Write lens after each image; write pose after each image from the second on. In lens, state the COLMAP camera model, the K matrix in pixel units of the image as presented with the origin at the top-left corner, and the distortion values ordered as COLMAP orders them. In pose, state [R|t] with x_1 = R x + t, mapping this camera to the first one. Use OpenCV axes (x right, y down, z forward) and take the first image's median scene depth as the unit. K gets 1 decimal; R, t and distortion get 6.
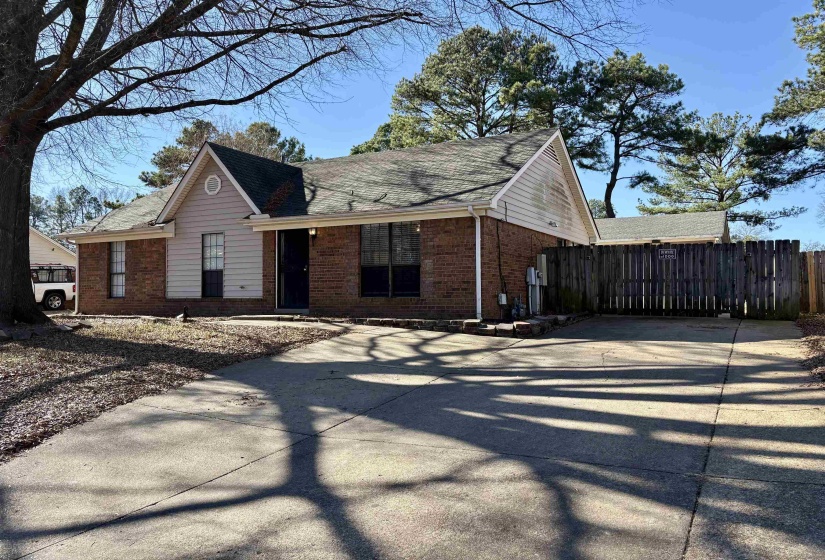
lens RADIAL K [[597.1, 0, 412.5], [0, 597.1, 280.0], [0, 0, 1]] dist [0.036819, -0.004027]
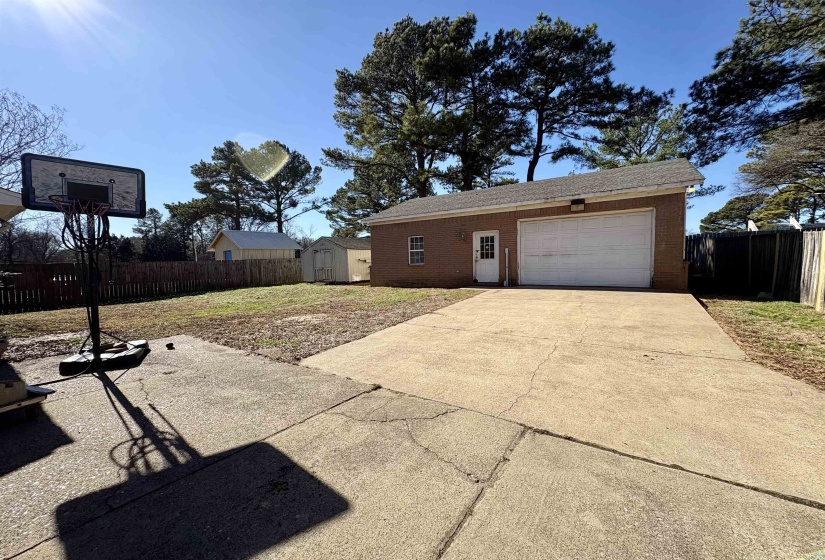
lens RADIAL K [[327.1, 0, 412.5], [0, 327.1, 280.0], [0, 0, 1]] dist [0.002004, -0.000015]
pose [[0.996237, -0.010516, -0.086031, 0.403357], [0.017579, 0.996497, 0.081755, -0.029500], [0.084870, -0.082959, 0.992932, 0.987434]]
